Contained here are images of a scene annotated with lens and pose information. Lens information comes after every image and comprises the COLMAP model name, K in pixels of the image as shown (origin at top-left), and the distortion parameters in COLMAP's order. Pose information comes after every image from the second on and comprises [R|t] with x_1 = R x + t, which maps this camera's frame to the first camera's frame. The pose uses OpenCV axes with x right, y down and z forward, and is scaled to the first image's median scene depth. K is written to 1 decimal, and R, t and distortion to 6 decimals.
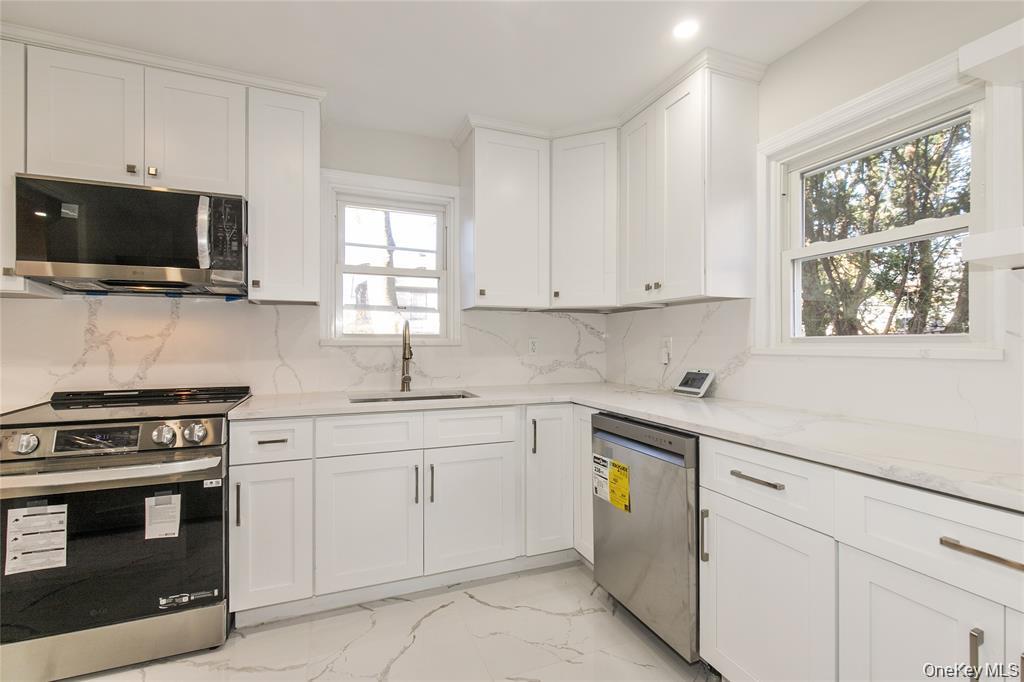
lens RADIAL K [[468.6, 0, 516.6], [0, 468.6, 339.7], [0, 0, 1]] dist [0.014189, -0.001405]
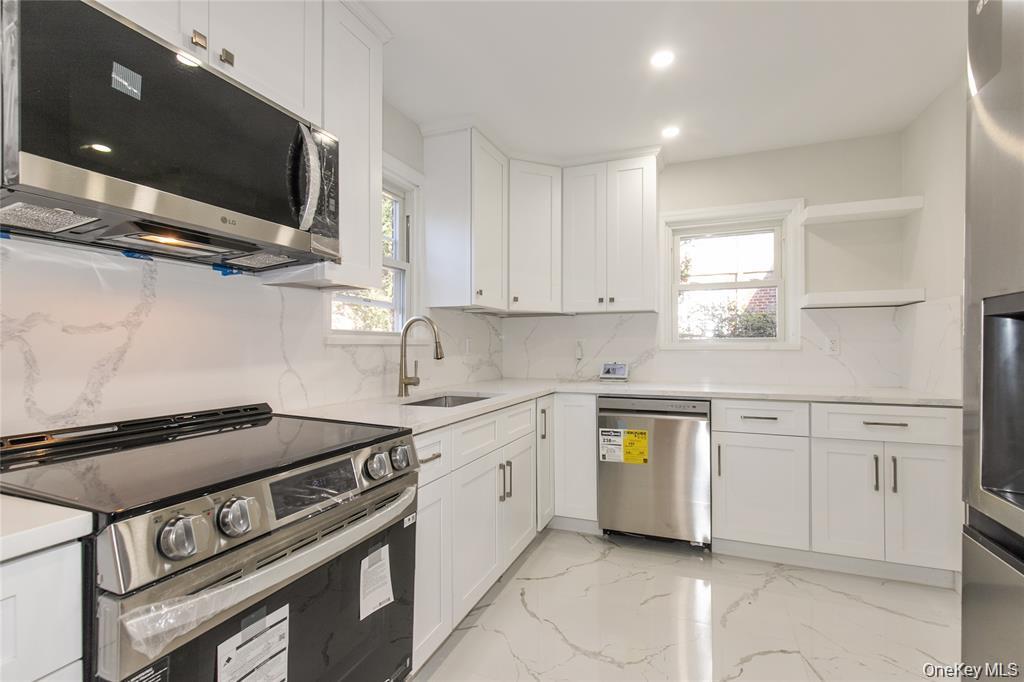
lens RADIAL K [[468.6, 0, 519.7], [0, 468.6, 344.0], [0, 0, 1]] dist [0.014189, -0.001405]
pose [[0.682095, 0.002532, 0.731259, -0.915643], [-0.002517, 0.999996, -0.001115, 0.014391], [-0.731259, -0.001080, 0.682099, 0.293353]]
